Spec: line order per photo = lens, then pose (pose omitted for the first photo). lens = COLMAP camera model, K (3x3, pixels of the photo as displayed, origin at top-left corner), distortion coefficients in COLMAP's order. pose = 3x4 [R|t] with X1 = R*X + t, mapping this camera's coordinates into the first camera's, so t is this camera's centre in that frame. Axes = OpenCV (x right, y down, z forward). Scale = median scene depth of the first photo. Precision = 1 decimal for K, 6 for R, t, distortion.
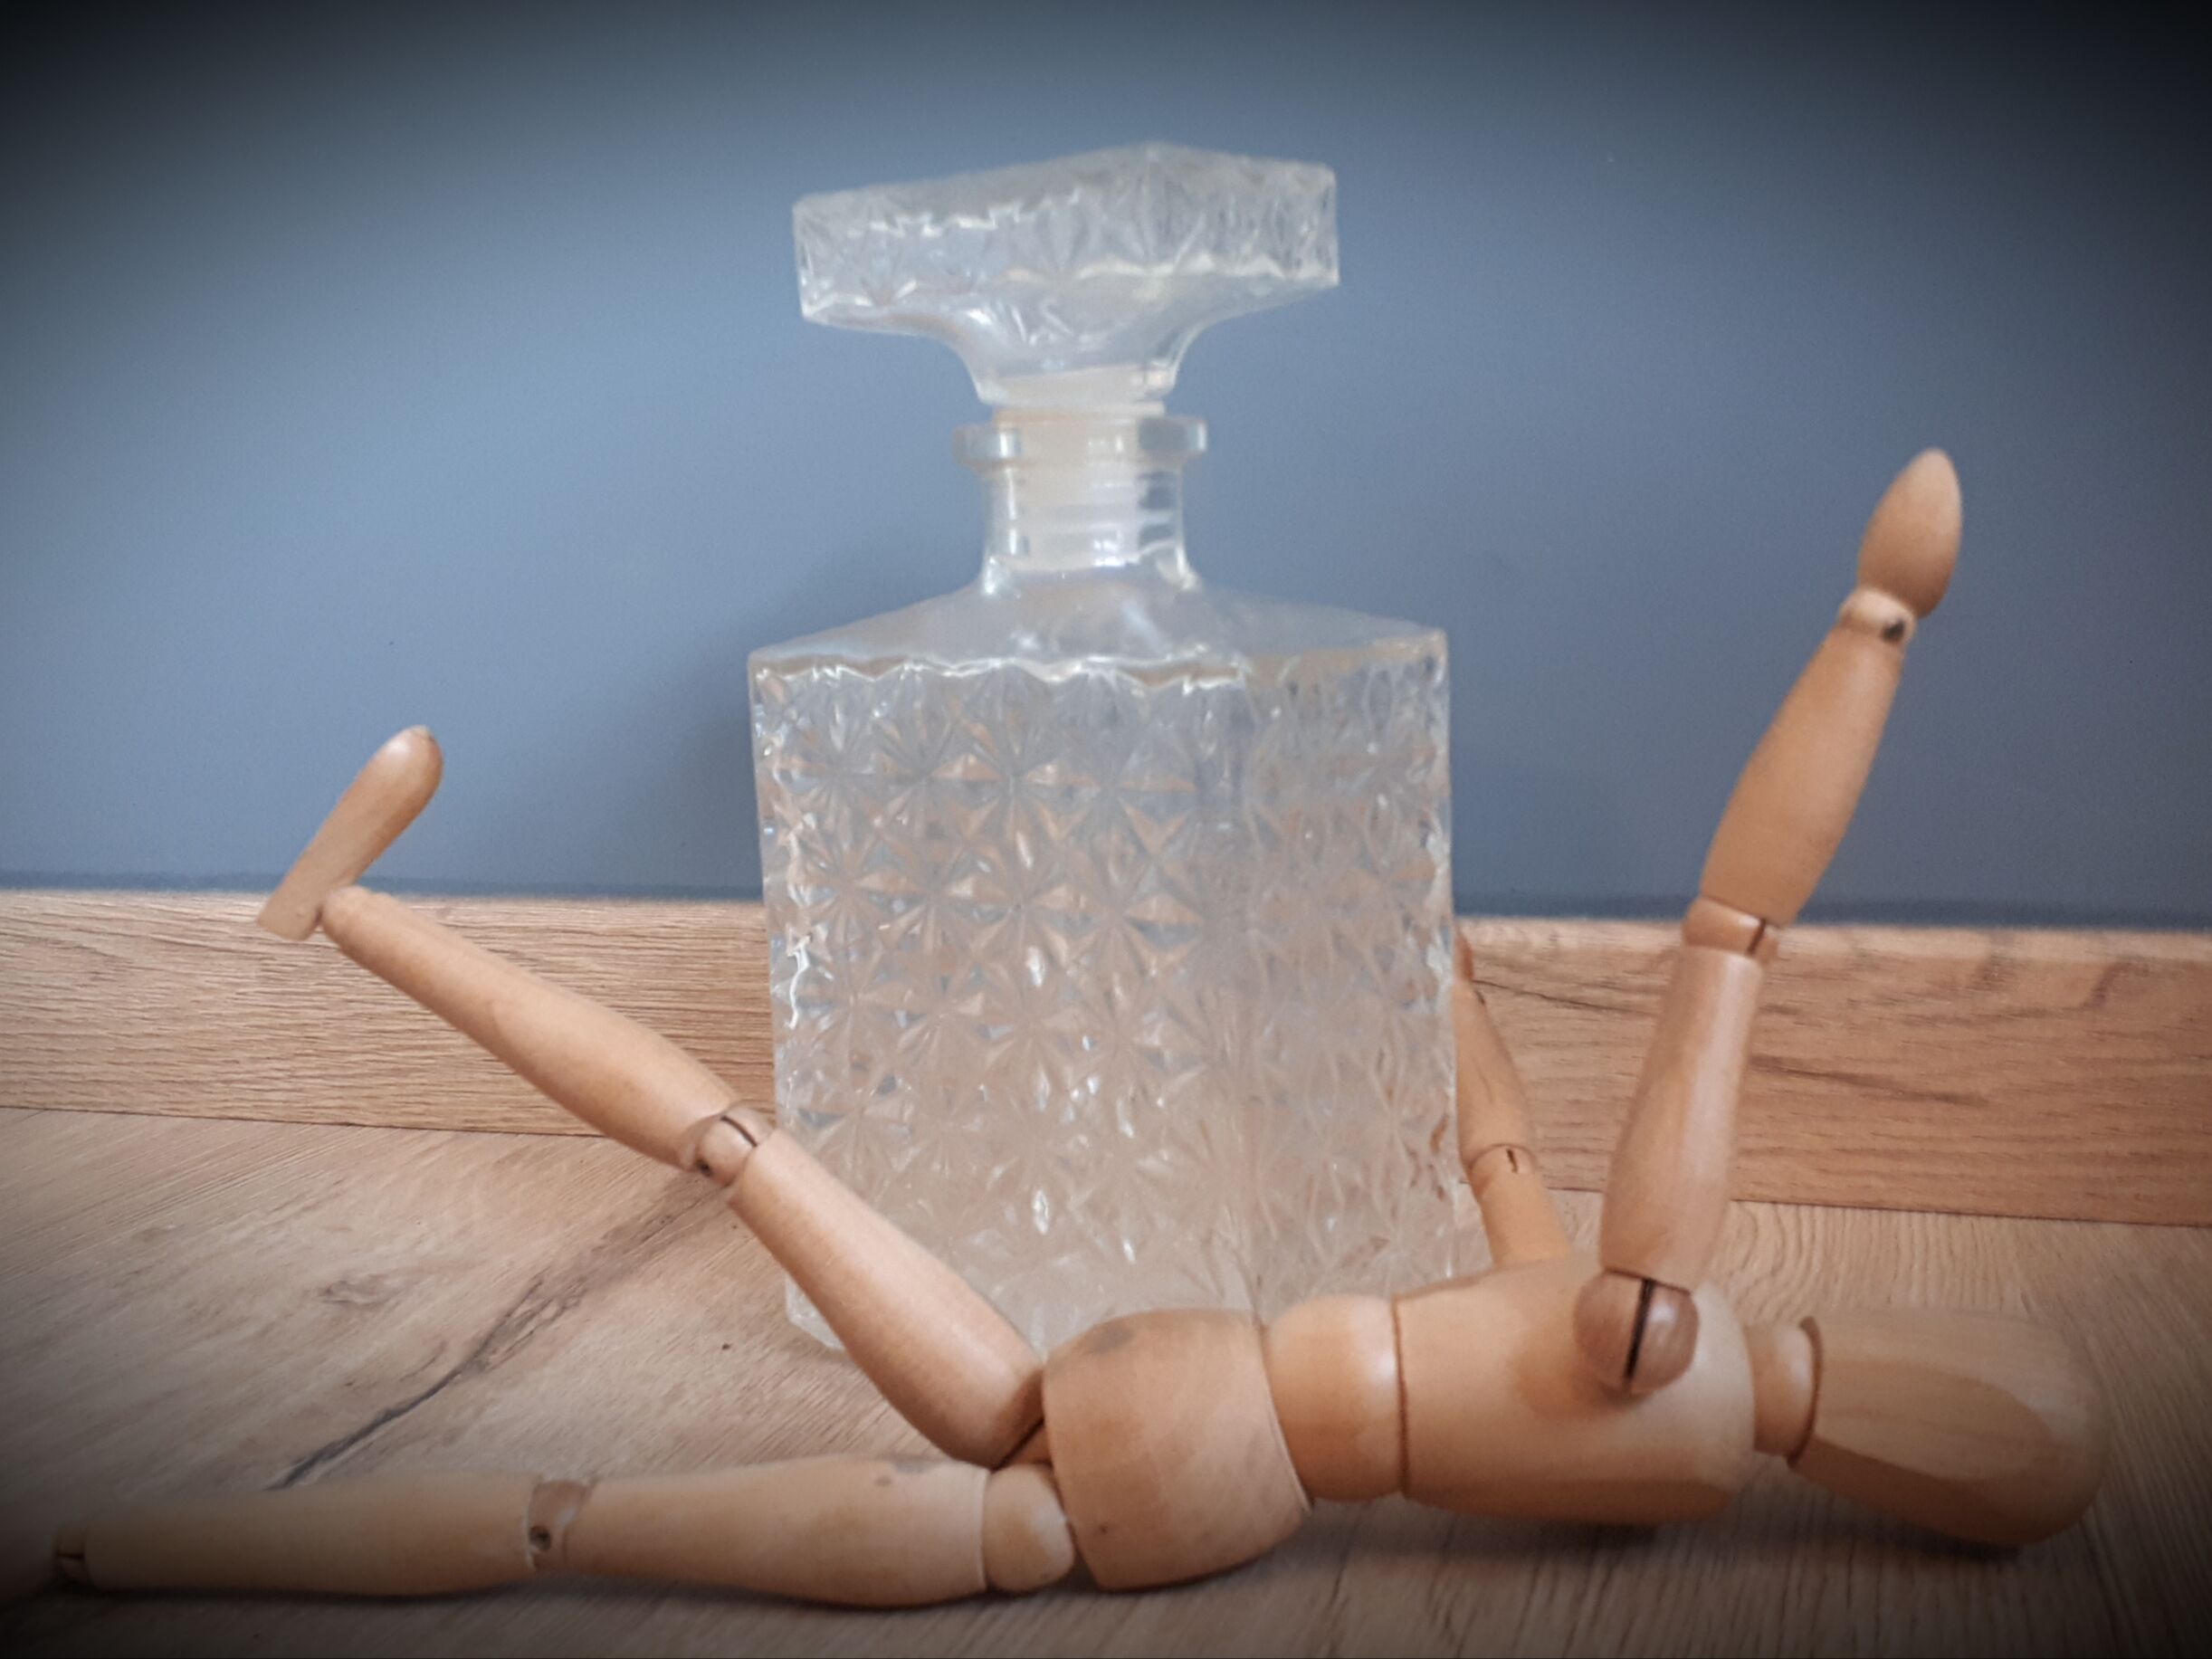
lens RADIAL K [[2443.1, 0, 1106.0], [0, 2443.1, 829.5], [0, 0, 1]] dist [0.280520, -0.996208]
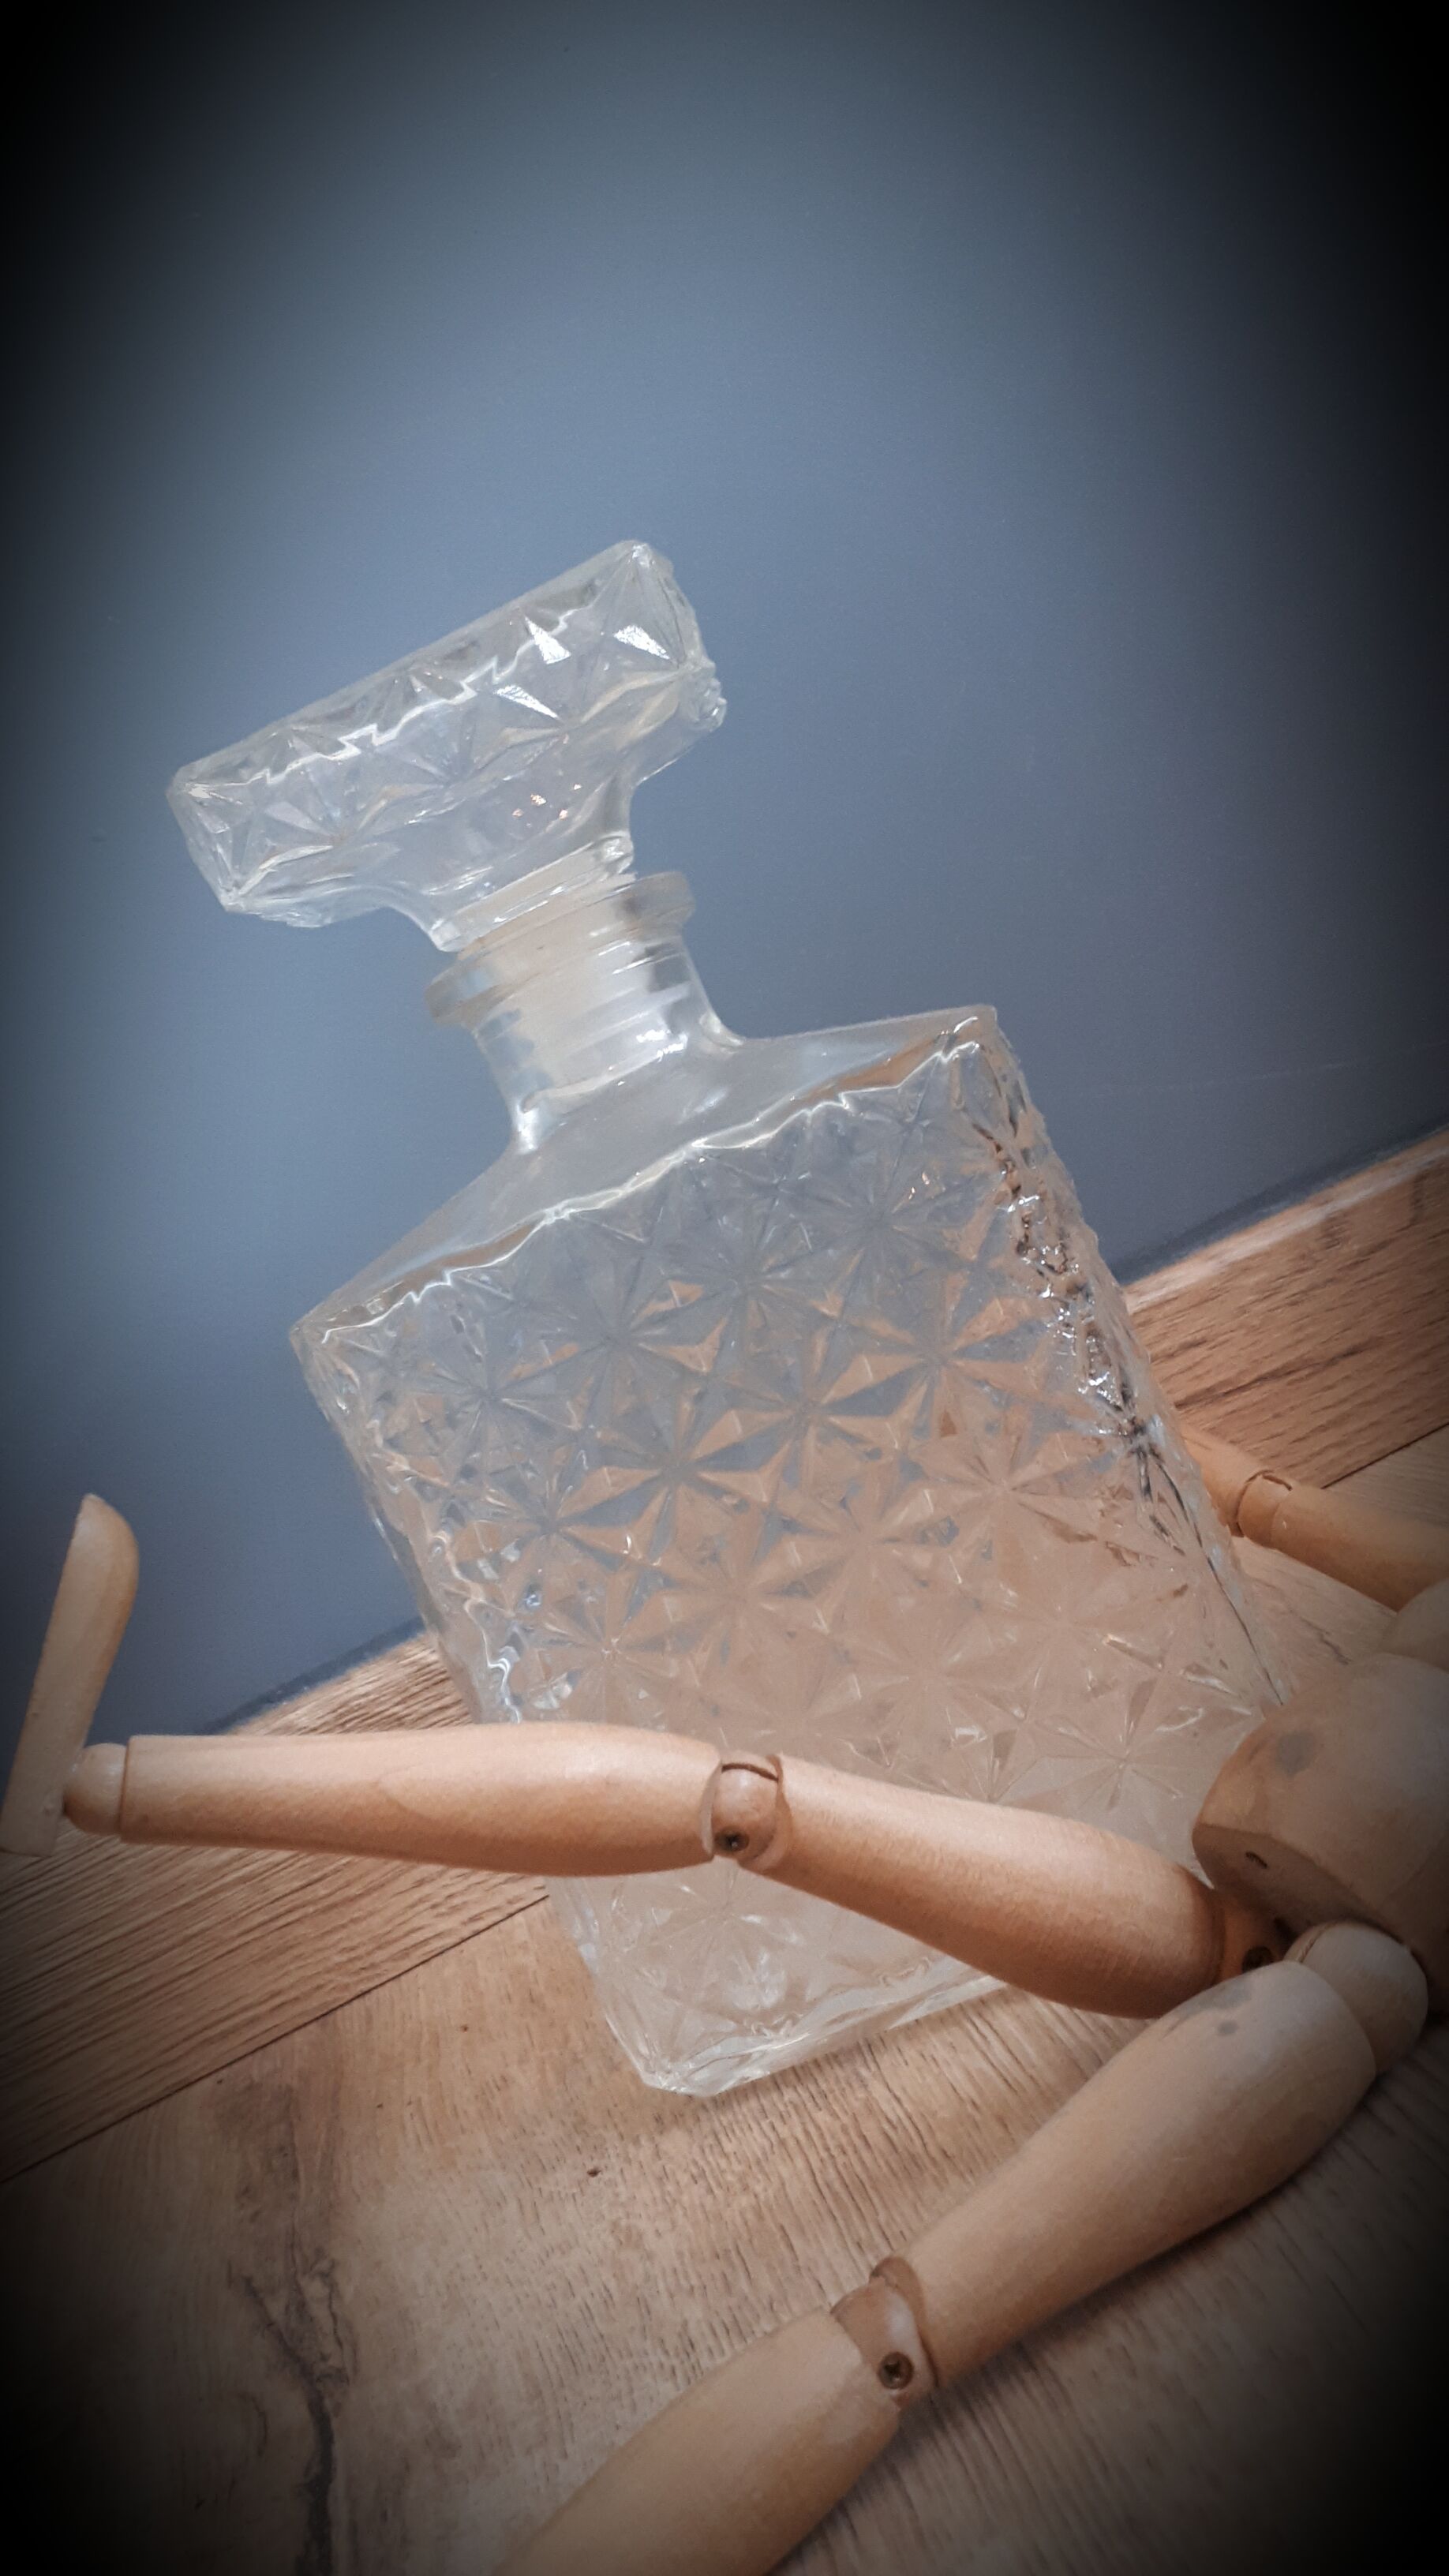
lens RADIAL K [[2161.0, 0, 720.3], [0, 2161.0, 1248.0], [0, 0, 1]] dist [0.138866, -0.360113]
pose [[0.795962, -0.354021, 0.491033, -0.392948], [0.444675, 0.892335, -0.077469, 0.023607], [-0.410740, 0.280012, 0.867690, 0.341701]]
